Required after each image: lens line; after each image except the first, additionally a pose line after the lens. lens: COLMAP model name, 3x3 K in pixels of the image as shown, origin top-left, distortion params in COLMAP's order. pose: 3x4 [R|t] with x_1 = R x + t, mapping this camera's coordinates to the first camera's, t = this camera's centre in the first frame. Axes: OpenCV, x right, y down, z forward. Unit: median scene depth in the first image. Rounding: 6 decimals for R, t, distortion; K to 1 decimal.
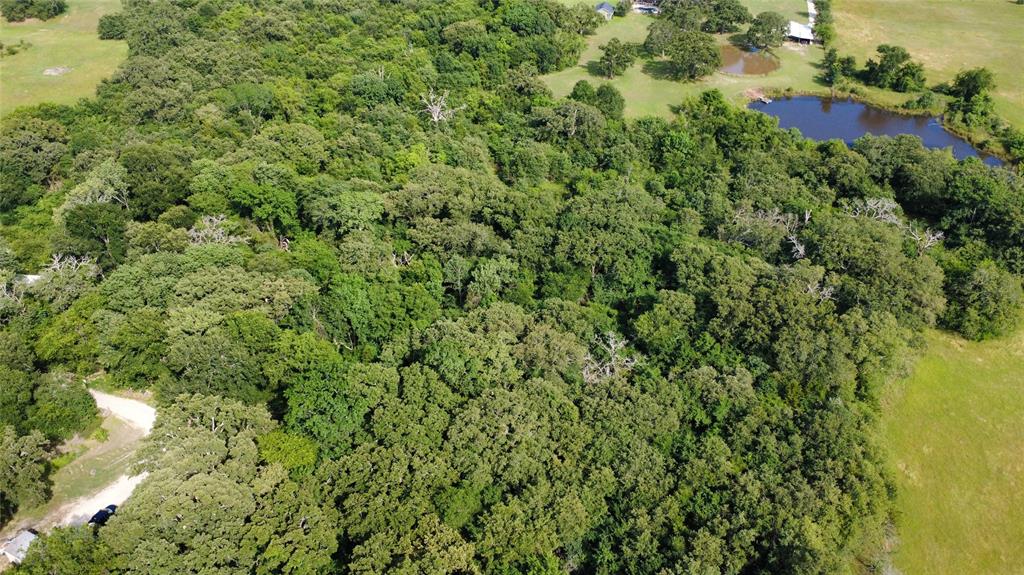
lens RADIAL K [[773.2, 0, 512.0], [0, 773.2, 287.5], [0, 0, 1]] dist [0.007444, -0.002930]
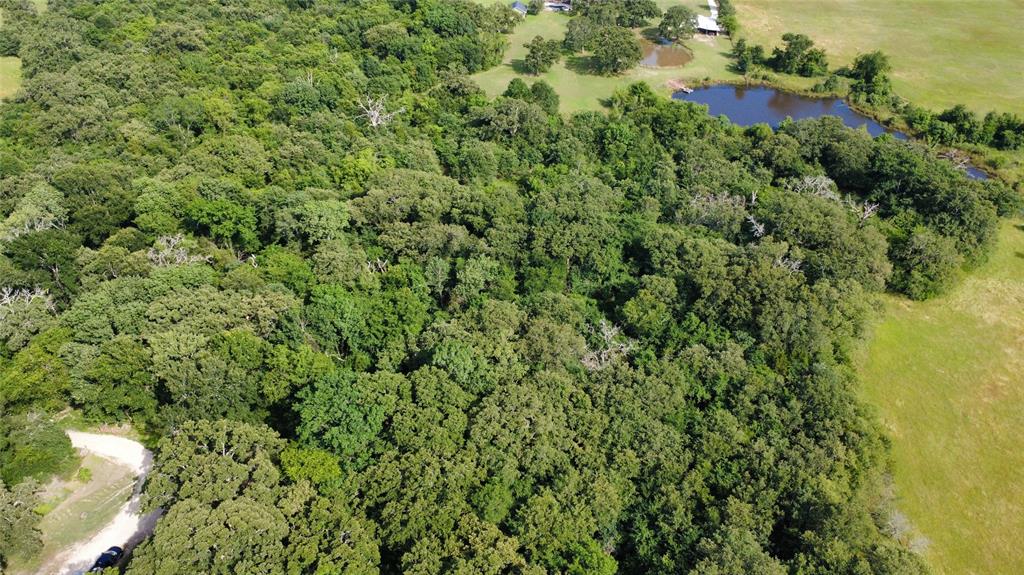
lens RADIAL K [[773.2, 0, 512.0], [0, 773.2, 287.5], [0, 0, 1]] dist [0.007444, -0.002930]
pose [[0.987820, -0.079076, 0.134012, -0.097636], [0.079223, 0.996848, 0.004245, 0.000430], [-0.133925, 0.006424, 0.990971, -0.001543]]
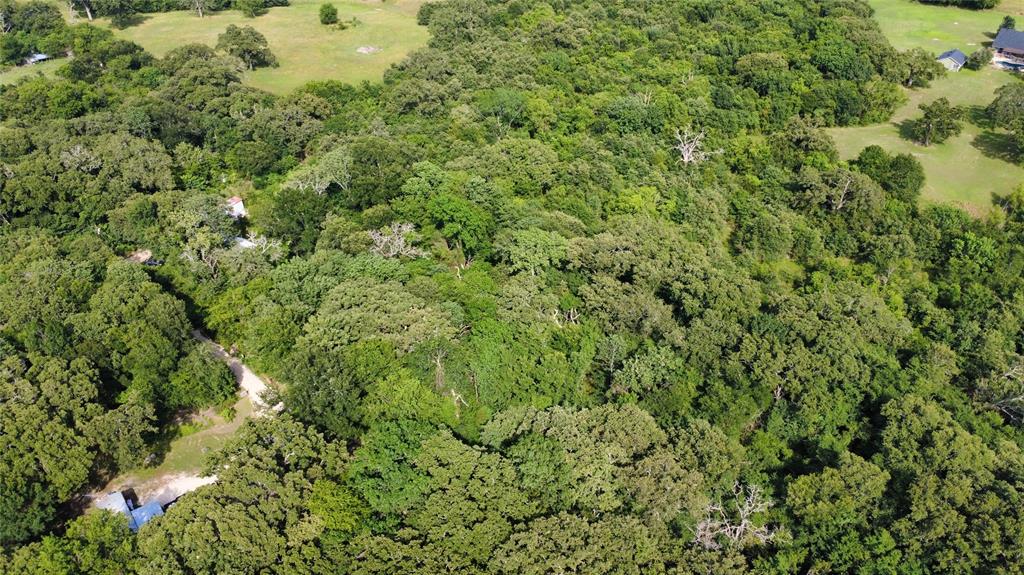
lens RADIAL K [[773.2, 0, 512.0], [0, 773.2, 287.5], [0, 0, 1]] dist [0.007444, -0.002930]
pose [[0.897283, 0.242374, -0.368970, 0.114974], [-0.242586, 0.969010, 0.046599, -0.088608], [0.368830, 0.047694, 0.928272, 0.134824]]
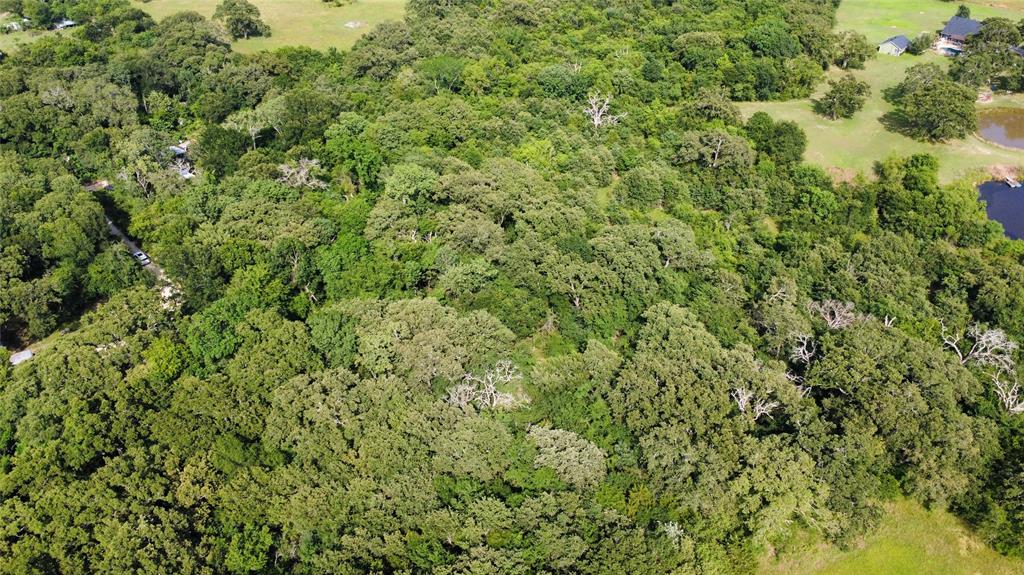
lens RADIAL K [[773.2, 0, 512.0], [0, 773.2, 287.5], [0, 0, 1]] dist [0.007444, -0.002930]
pose [[0.847611, 0.288423, -0.445385, 0.405990], [-0.288565, 0.954953, 0.069244, -0.073046], [0.445293, 0.069831, 0.892658, 0.125065]]
